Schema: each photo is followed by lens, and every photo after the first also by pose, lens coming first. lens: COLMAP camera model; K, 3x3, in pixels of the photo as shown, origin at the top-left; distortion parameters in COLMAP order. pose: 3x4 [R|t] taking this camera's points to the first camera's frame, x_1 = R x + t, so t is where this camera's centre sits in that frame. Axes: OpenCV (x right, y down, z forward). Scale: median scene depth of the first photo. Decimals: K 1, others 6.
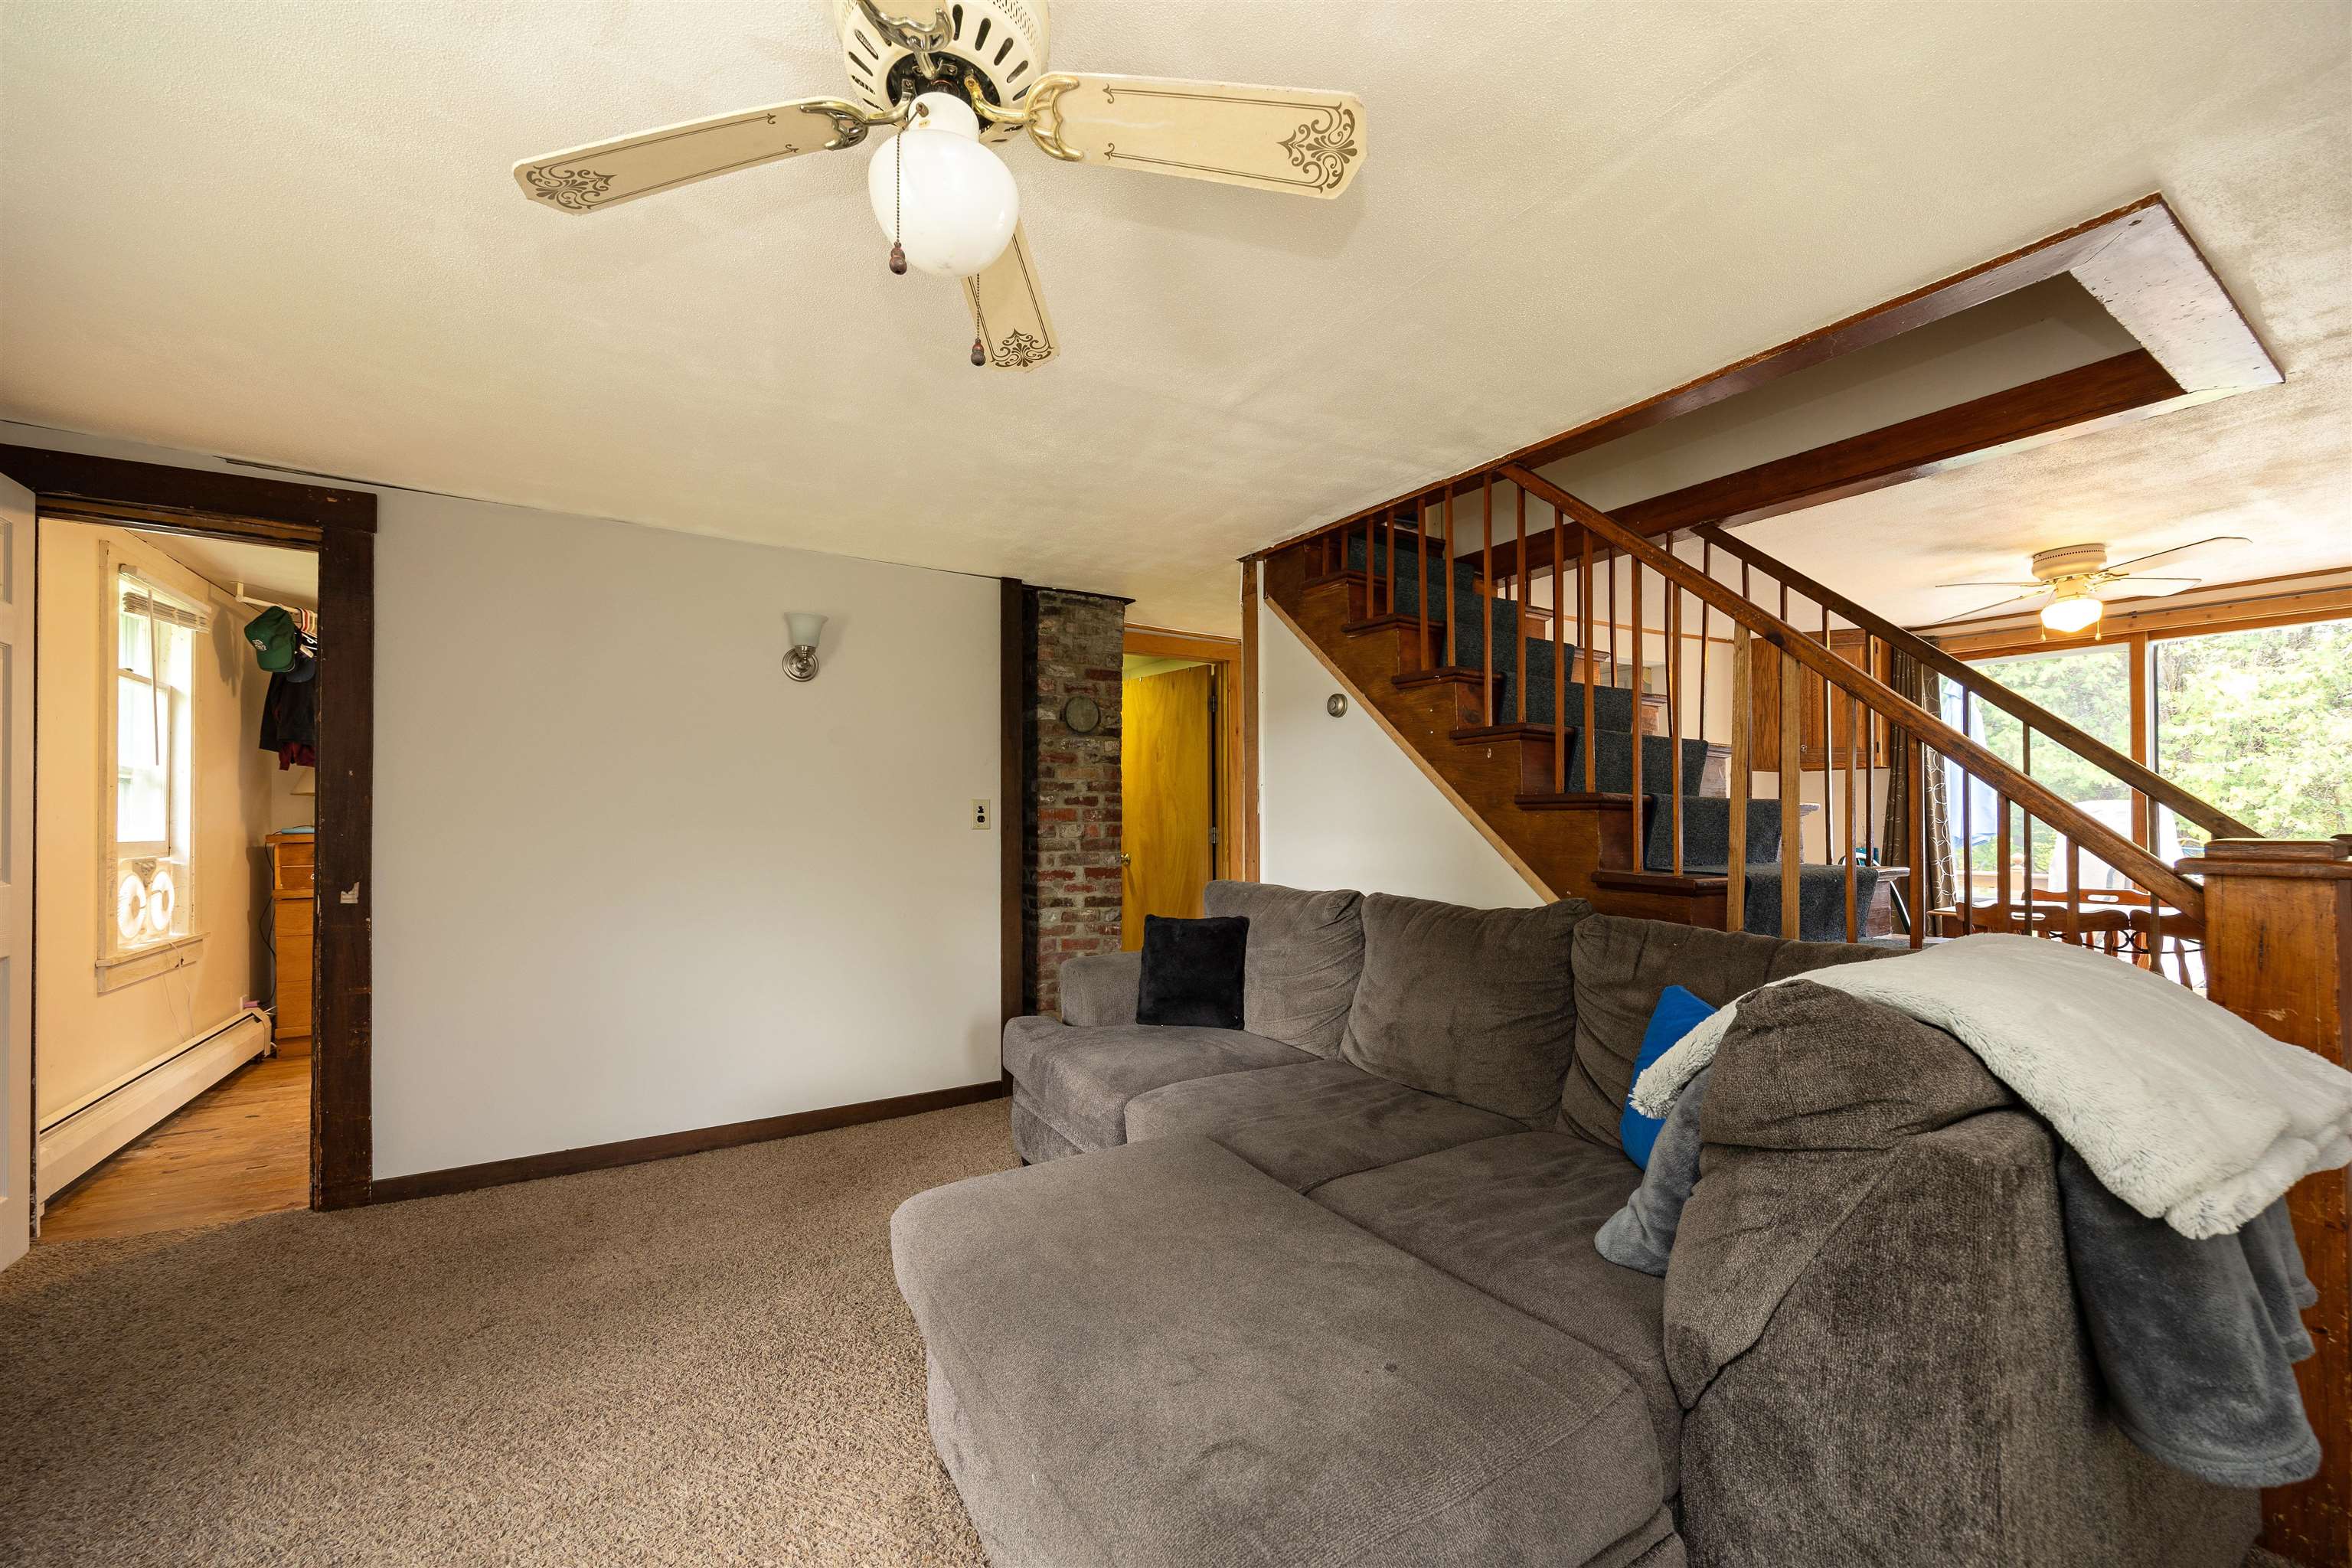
lens RADIAL K [[895.1, 0, 1160.9], [0, 895.1, 811.1], [0, 0, 1]] dist [-0.005737, 0.000968]
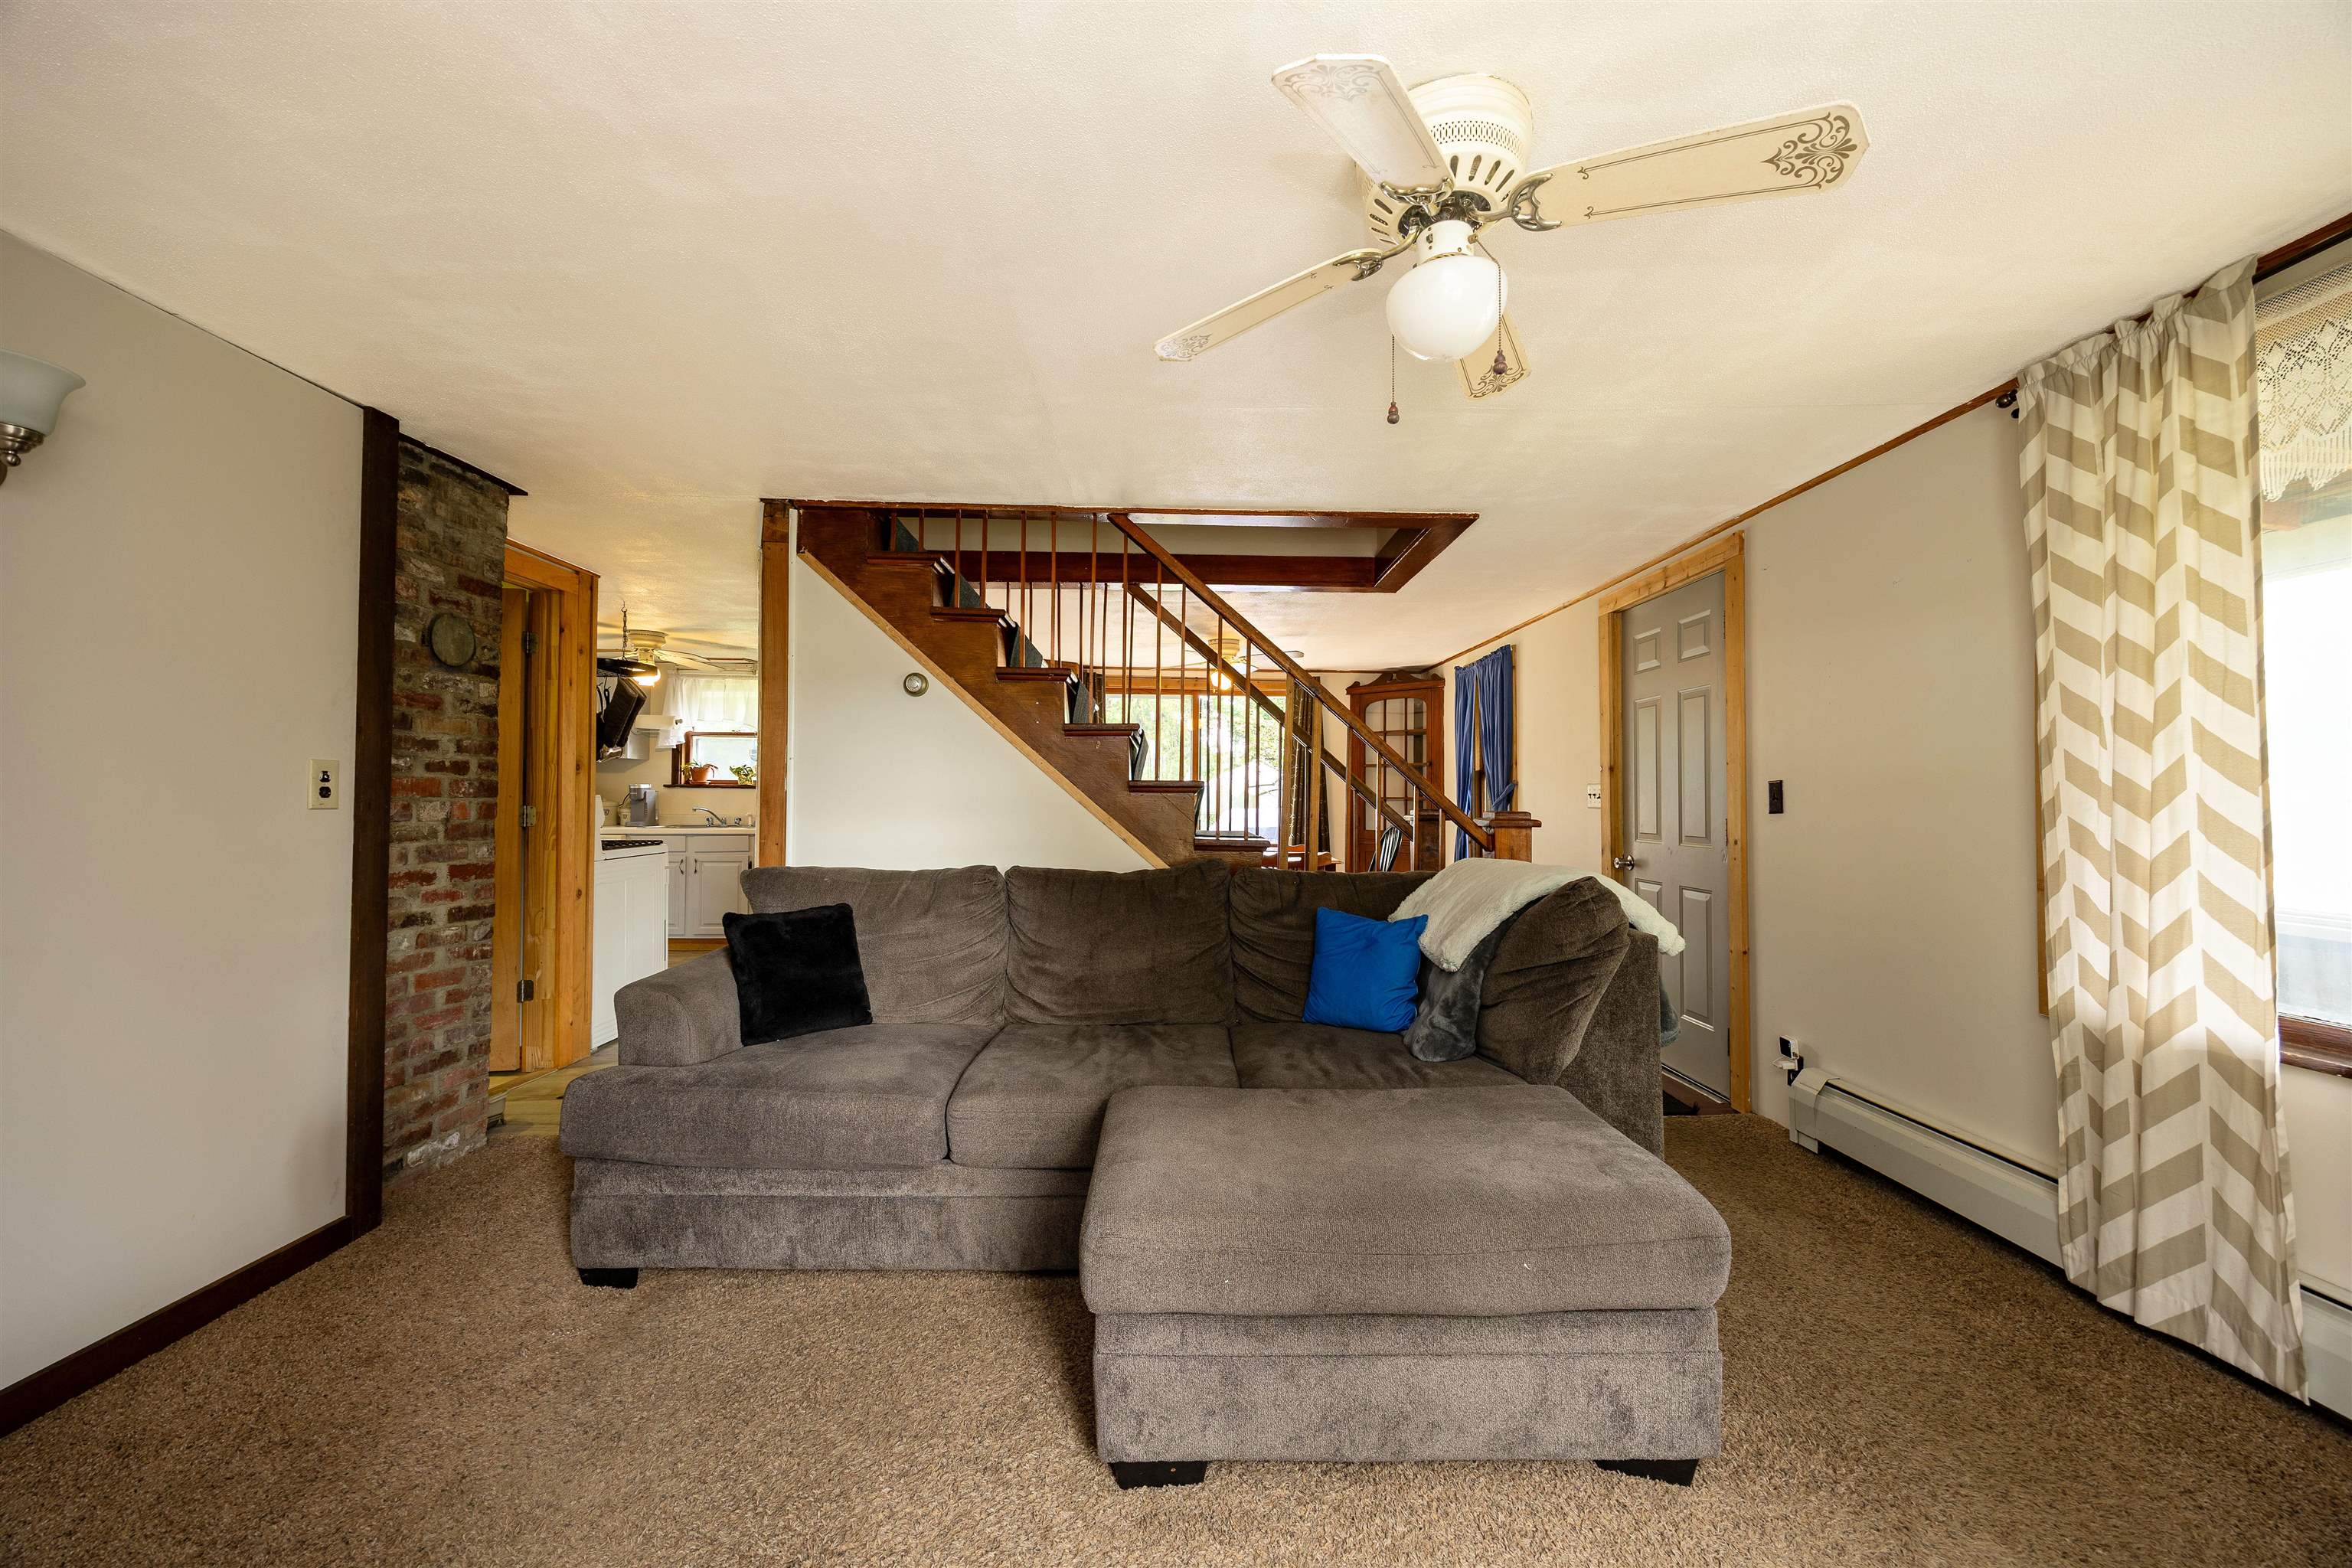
lens RADIAL K [[895.1, 0, 1178.9], [0, 895.1, 782.2], [0, 0, 1]] dist [-0.005737, 0.000968]
pose [[0.506940, 0.022055, 0.861699, -0.461231], [-0.015946, 0.999741, -0.016208, 0.002761], [-0.861834, -0.005525, 0.507161, 0.211353]]
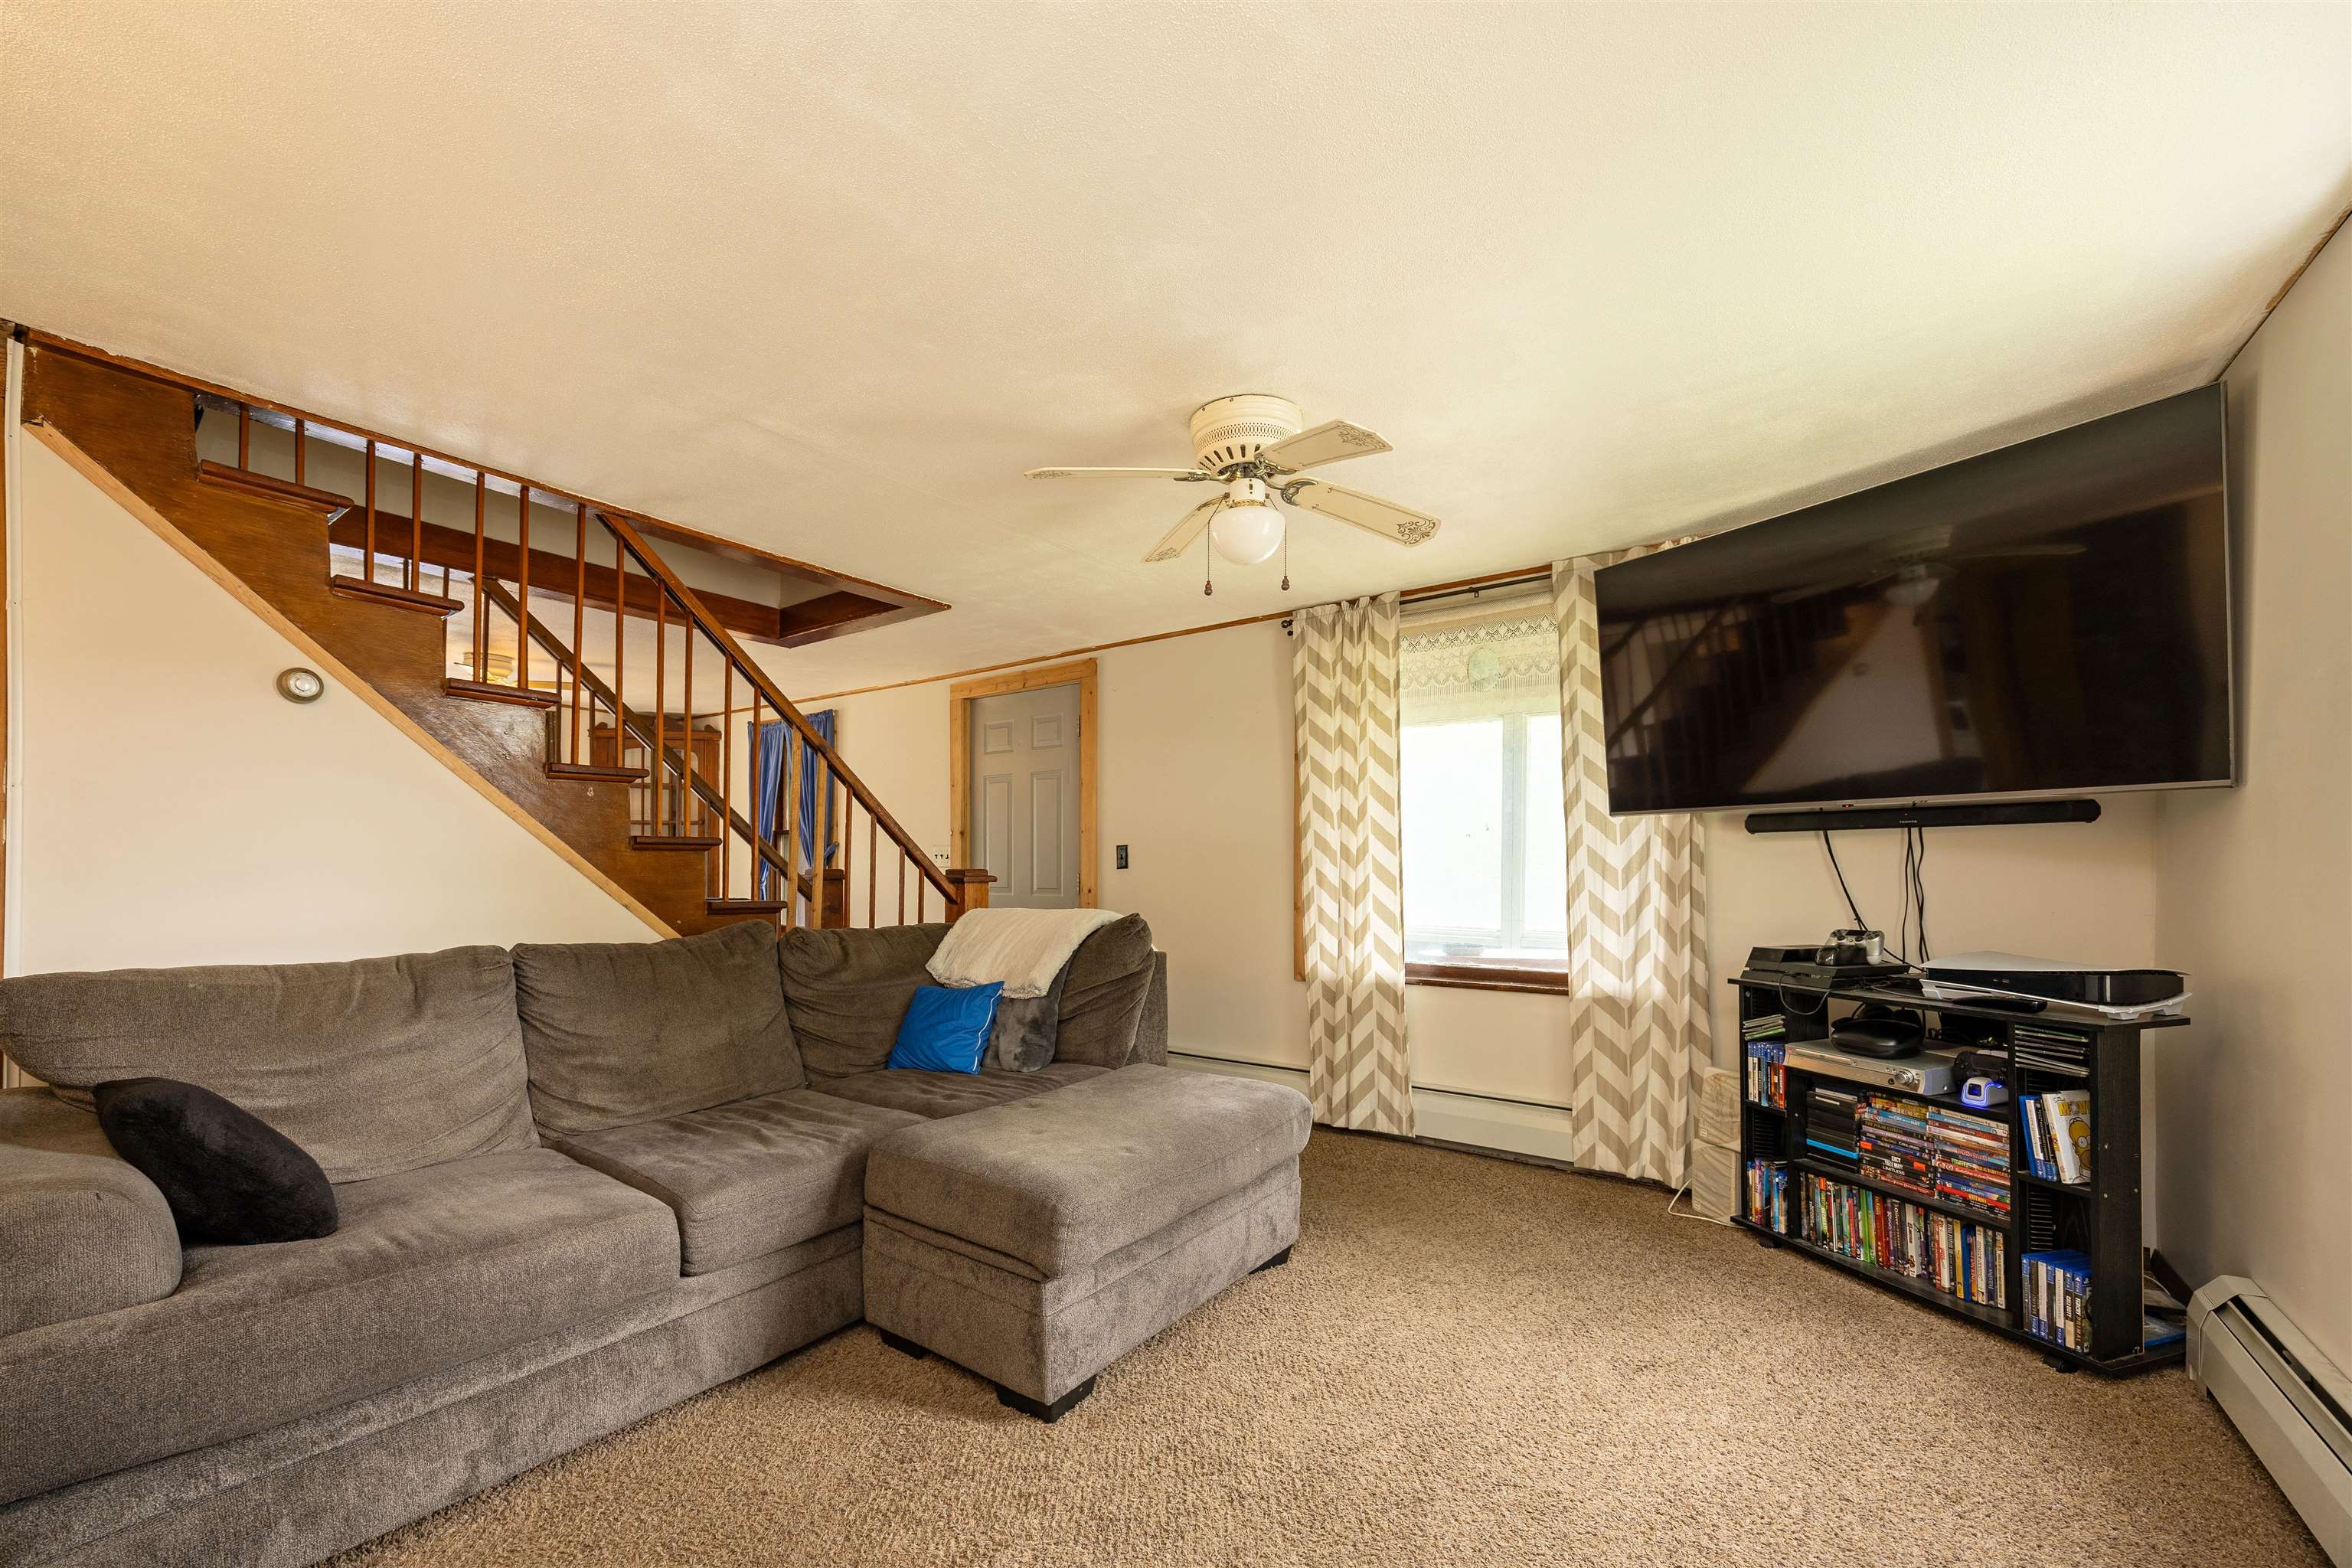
lens RADIAL K [[932.7, 0, 1184.4], [0, 932.7, 868.8], [0, 0, 1]] dist [-0.001987, -0.000080]
pose [[-0.384932, -0.002762, 0.922941, -0.625502], [-0.010066, 0.999949, -0.001206, 0.011451], [-0.922890, -0.009754, -0.384940, 0.585007]]
